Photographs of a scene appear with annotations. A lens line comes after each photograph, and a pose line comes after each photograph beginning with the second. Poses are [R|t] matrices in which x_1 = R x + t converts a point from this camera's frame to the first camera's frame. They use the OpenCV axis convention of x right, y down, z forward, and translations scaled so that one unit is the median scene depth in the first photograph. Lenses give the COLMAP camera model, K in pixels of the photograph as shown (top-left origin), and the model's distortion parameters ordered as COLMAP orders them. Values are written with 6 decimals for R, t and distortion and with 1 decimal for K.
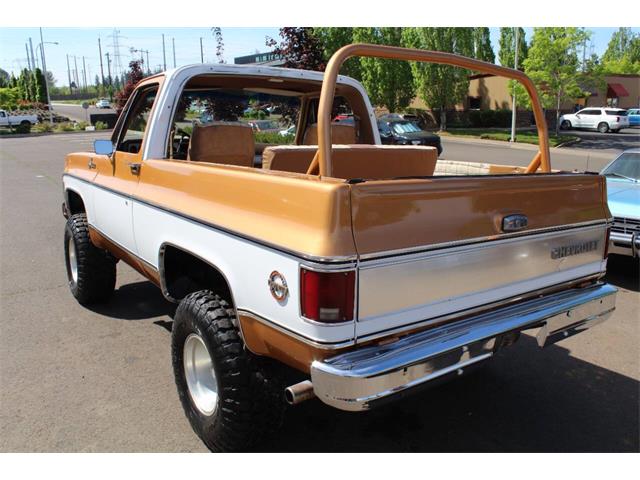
lens RADIAL K [[554.3, 0, 320.0], [0, 554.3, 240.0], [0, 0, 1]] dist [-0.111762, 0.052448]
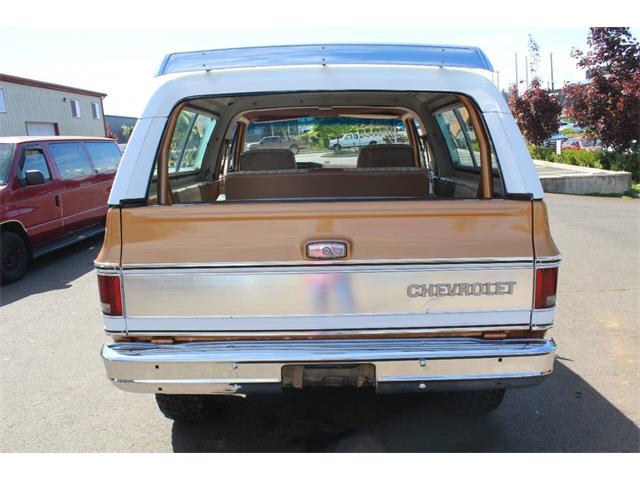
lens RADIAL K [[549.3, 0, 313.3], [0, 549.3, 240.1], [0, 0, 1]] dist [-0.127644, 0.050166]
pose [[0.782585, 0.057817, -0.619853, 0.514784], [-0.076861, 0.997034, -0.004040, -0.024141], [0.617781, 0.050804, 0.784708, 0.137209]]
